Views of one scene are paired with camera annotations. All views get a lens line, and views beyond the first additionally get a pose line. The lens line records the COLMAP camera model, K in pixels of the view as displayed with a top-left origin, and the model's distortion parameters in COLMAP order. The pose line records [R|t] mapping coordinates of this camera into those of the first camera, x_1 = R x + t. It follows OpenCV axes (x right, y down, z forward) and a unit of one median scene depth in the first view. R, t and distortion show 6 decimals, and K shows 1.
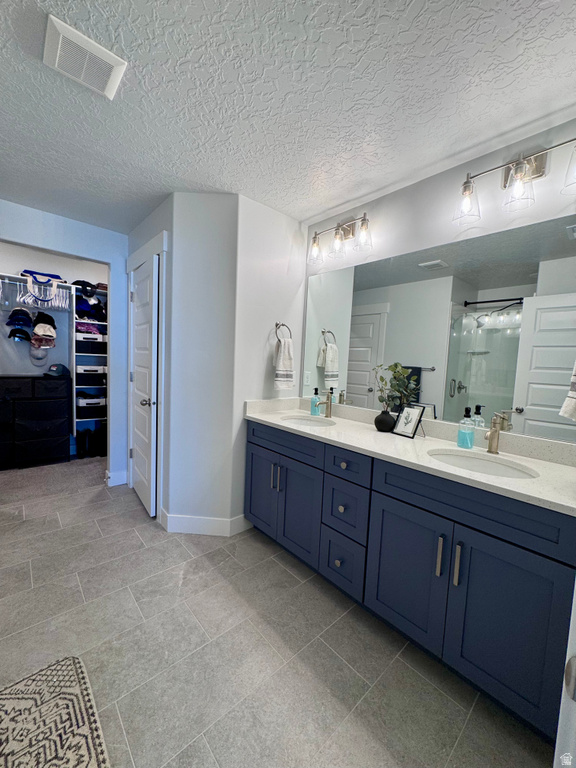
lens RADIAL K [[306.8, 0, 289.0], [0, 306.8, 384.2], [0, 0, 1]] dist [-0.004114, 0.000514]
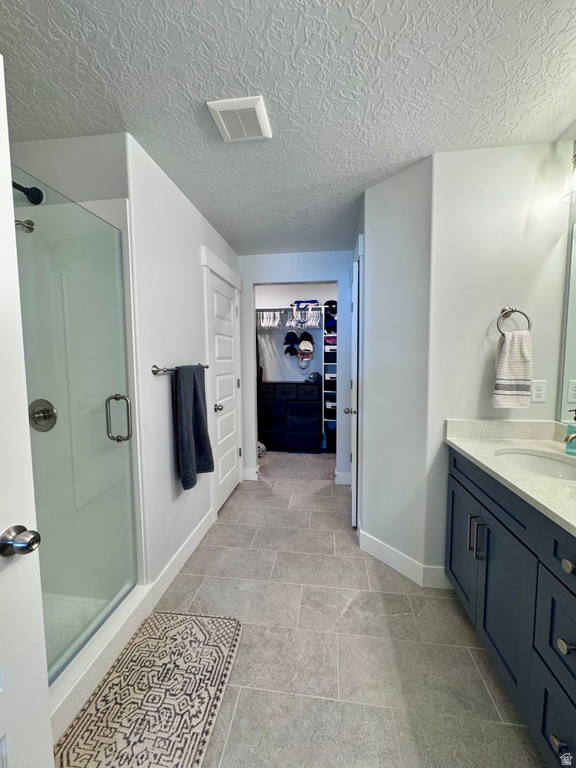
lens RADIAL K [[306.8, 0, 288.6], [0, 306.8, 384.0], [0, 0, 1]] dist [-0.004114, 0.000514]
pose [[0.642999, 0.012621, -0.765763, 0.184486], [-0.021844, 0.999760, -0.001865, -0.023119], [0.765556, 0.017926, 0.643120, 0.205689]]
